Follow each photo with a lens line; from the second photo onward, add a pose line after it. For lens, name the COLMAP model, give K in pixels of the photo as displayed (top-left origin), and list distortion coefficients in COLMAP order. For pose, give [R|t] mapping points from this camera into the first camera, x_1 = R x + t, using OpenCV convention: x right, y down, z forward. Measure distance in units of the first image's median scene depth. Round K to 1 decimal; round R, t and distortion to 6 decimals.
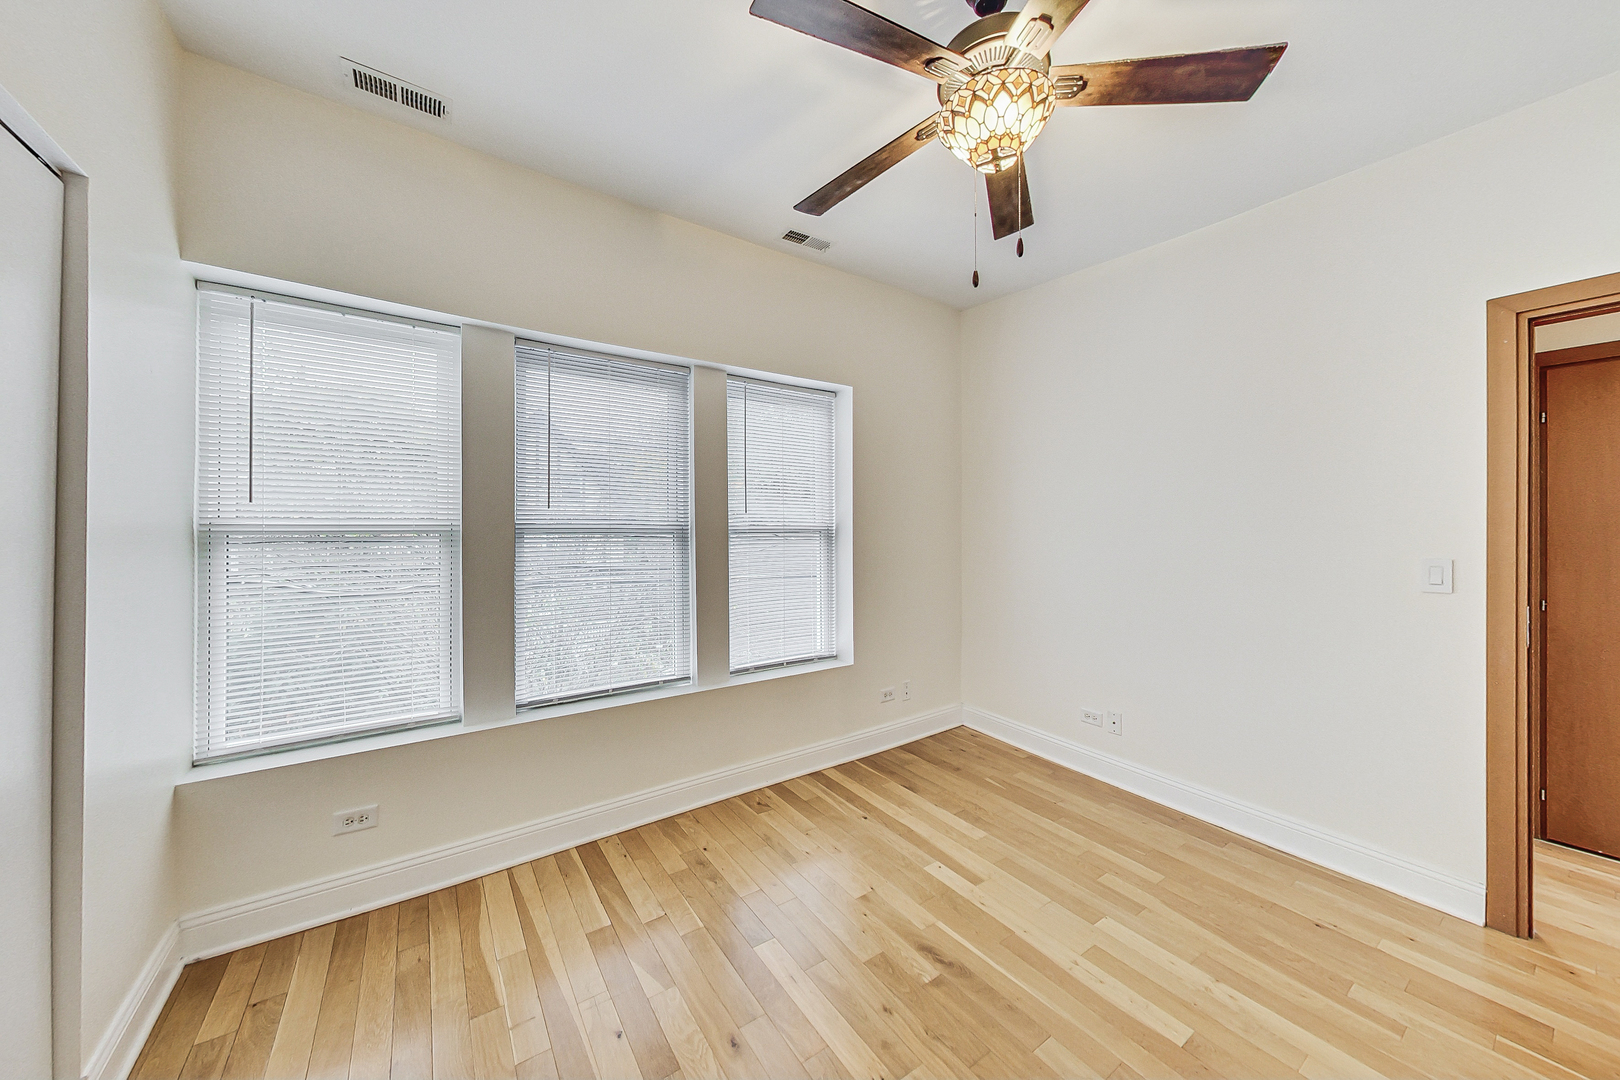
lens RADIAL K [[564.8, 0, 811.7], [0, 564.8, 535.3], [0, 0, 1]] dist [0.001086, -0.000032]
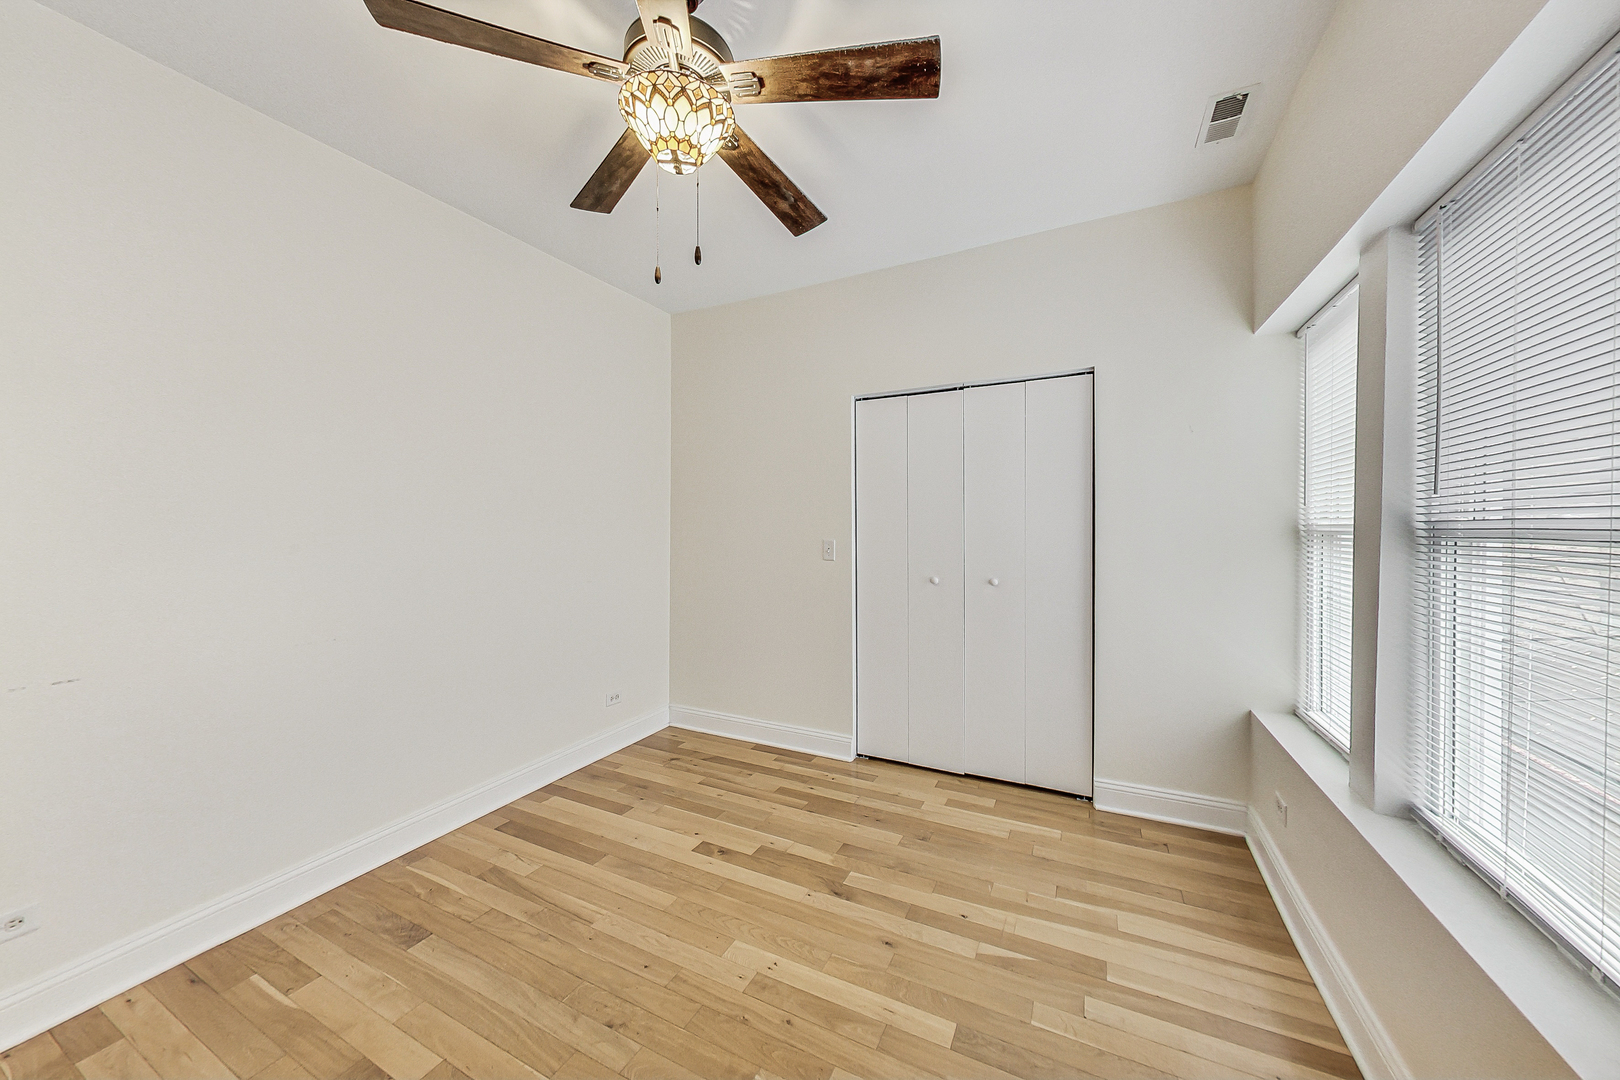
lens RADIAL K [[564.8, 0, 807.1], [0, 564.8, 531.6], [0, 0, 1]] dist [0.001086, -0.000032]
pose [[-0.884745, 0.006097, -0.466036, 0.421829], [-0.003825, 0.999786, 0.020341, -0.021064], [0.466060, 0.019780, -0.884532, 1.425015]]
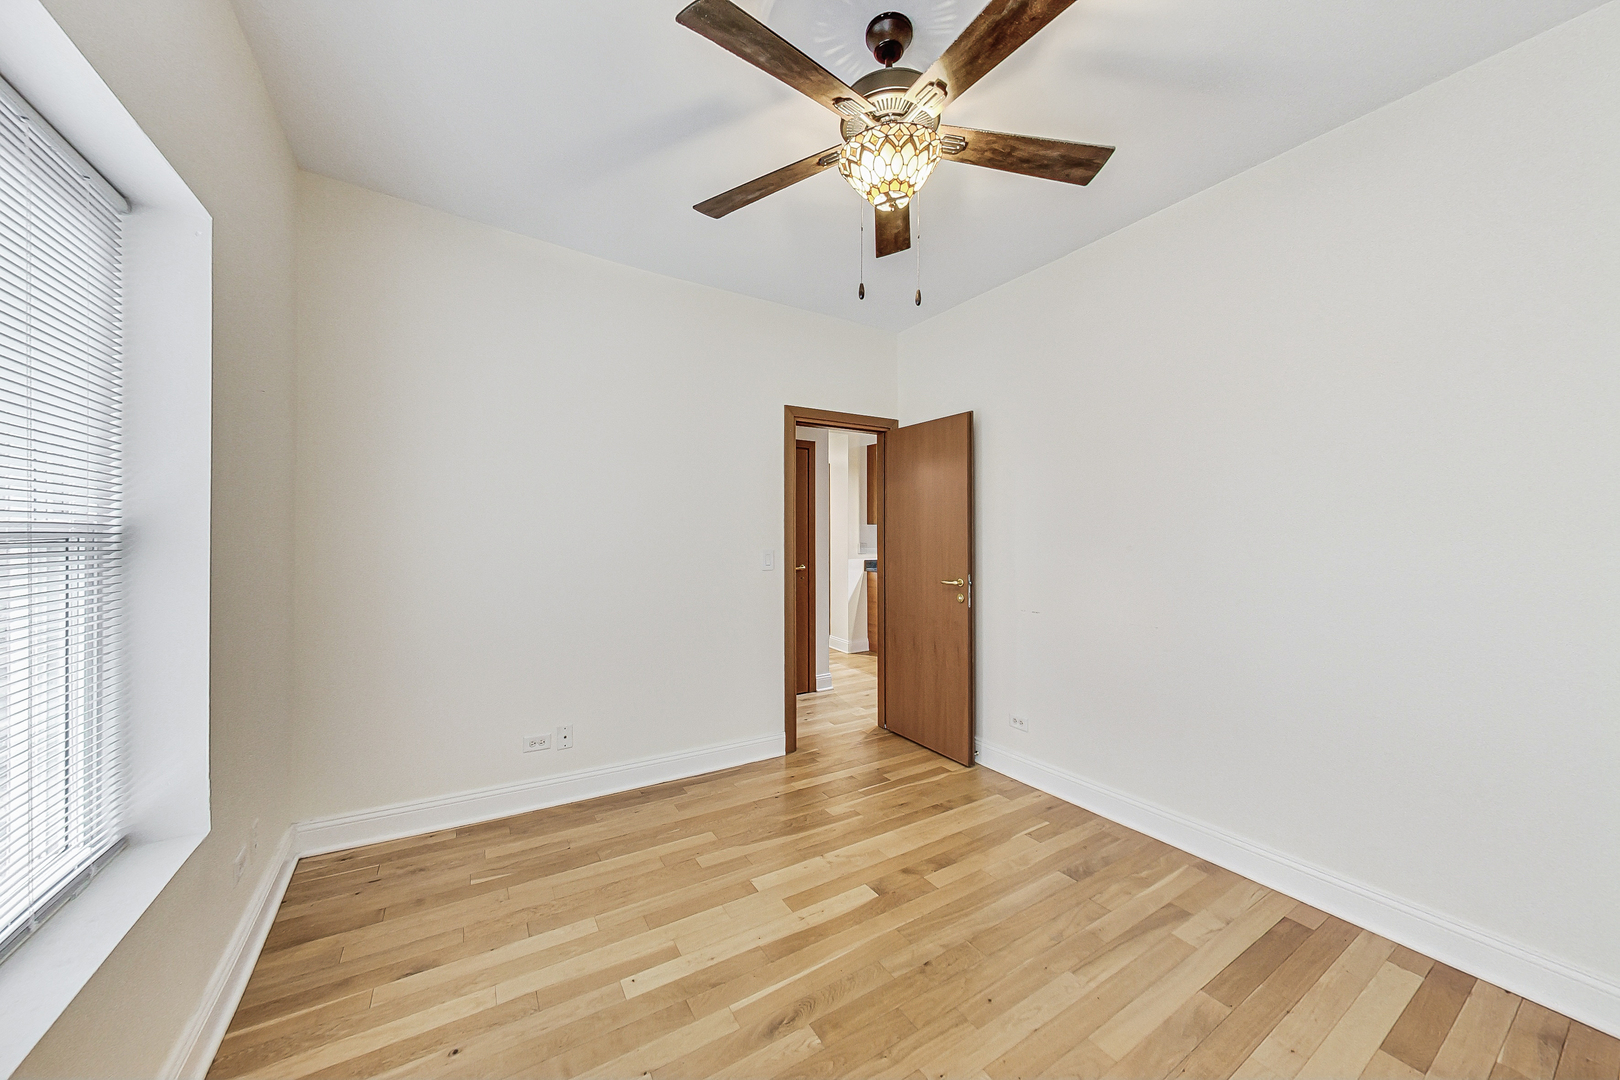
lens RADIAL K [[564.8, 0, 811.5], [0, 564.8, 530.7], [0, 0, 1]] dist [0.001086, -0.000032]
pose [[0.051273, 0.000231, 0.998685, -0.560077], [0.008111, 0.999967, -0.000647, -0.012700], [-0.998652, 0.008133, 0.051270, 0.781162]]
